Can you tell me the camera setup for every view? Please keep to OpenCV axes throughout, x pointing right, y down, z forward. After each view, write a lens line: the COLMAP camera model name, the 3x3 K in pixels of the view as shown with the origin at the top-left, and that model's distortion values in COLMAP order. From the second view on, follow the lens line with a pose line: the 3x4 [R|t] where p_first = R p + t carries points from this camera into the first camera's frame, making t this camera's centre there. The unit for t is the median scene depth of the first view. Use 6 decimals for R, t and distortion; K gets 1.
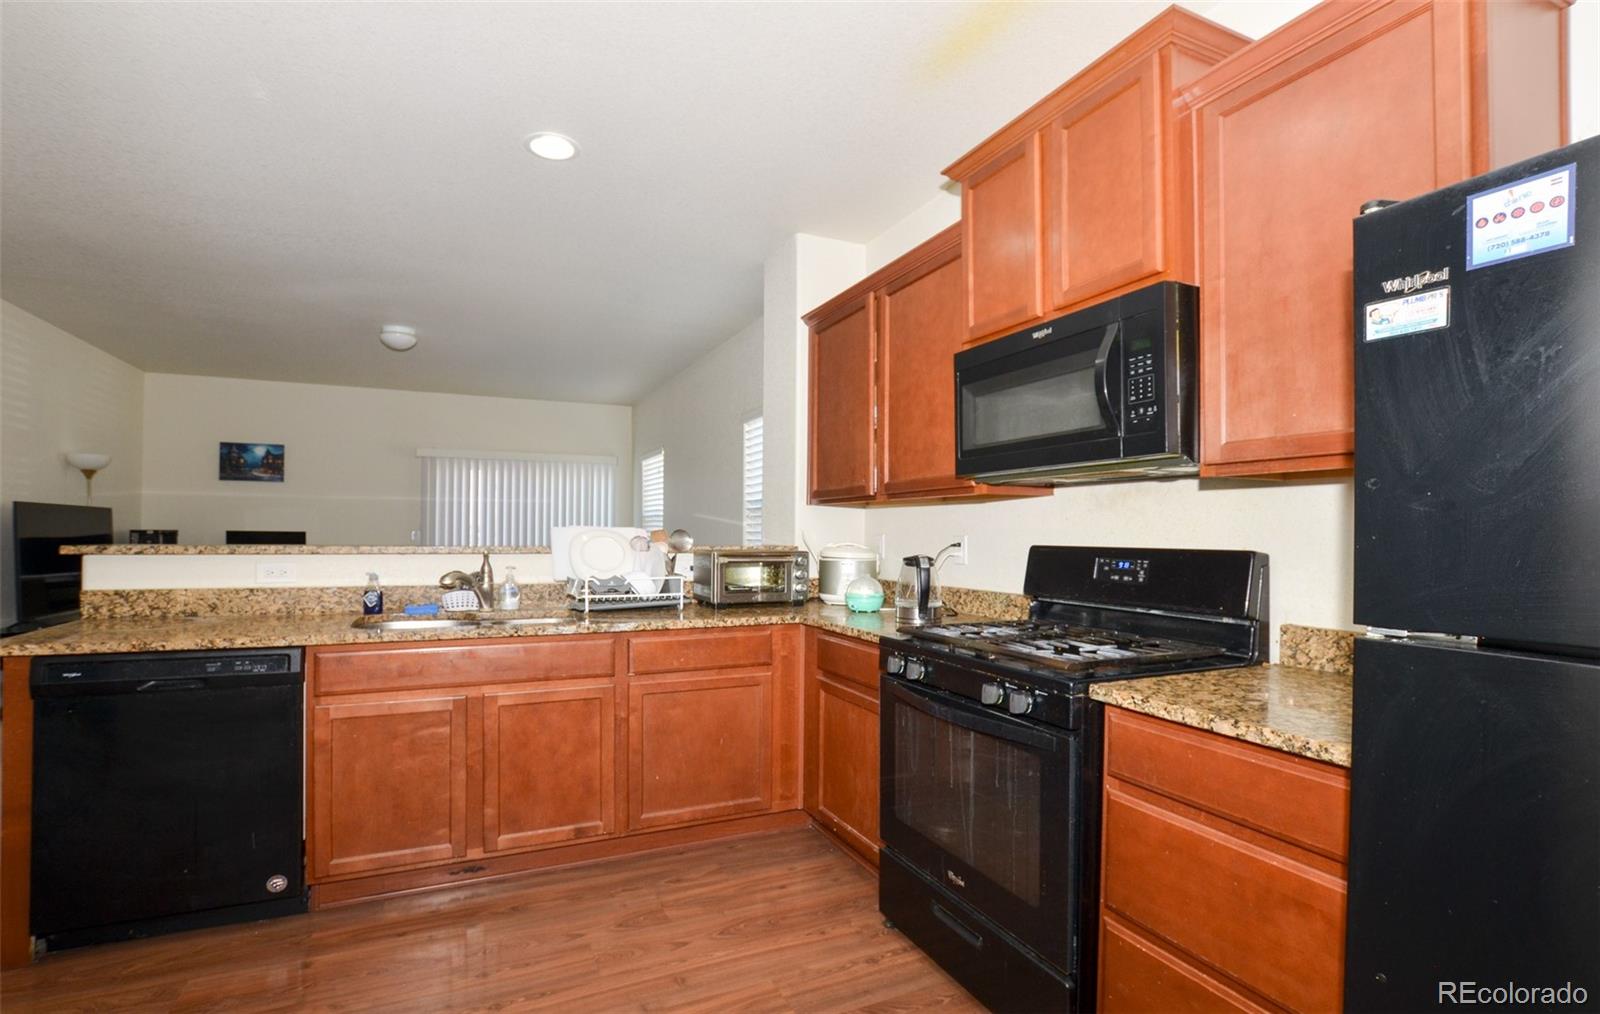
lens RADIAL K [[742.3, 0, 783.5], [0, 742.3, 526.8], [0, 0, 1]] dist [-0.031764, 0.003703]
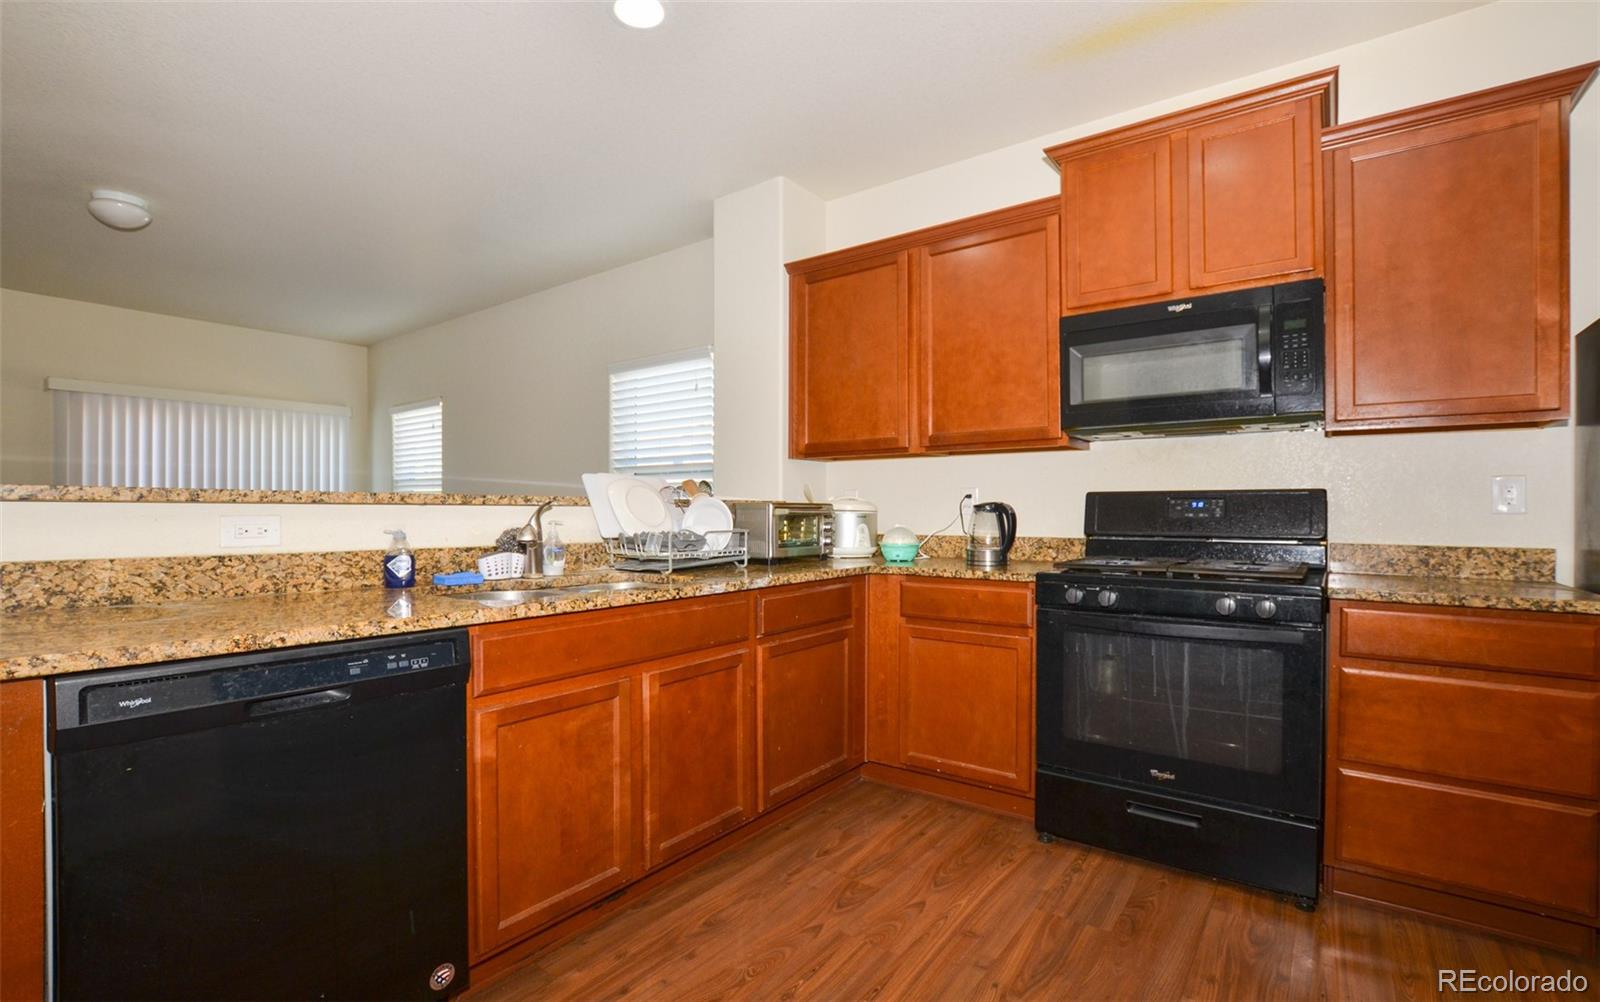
lens RADIAL K [[742.3, 0, 786.7], [0, 742.3, 513.3], [0, 0, 1]] dist [-0.031764, 0.003703]
pose [[0.877677, -0.007964, 0.479187, -0.625753], [0.002587, 0.999926, 0.011881, 0.042825], [-0.479246, -0.009188, 0.877632, 0.213903]]
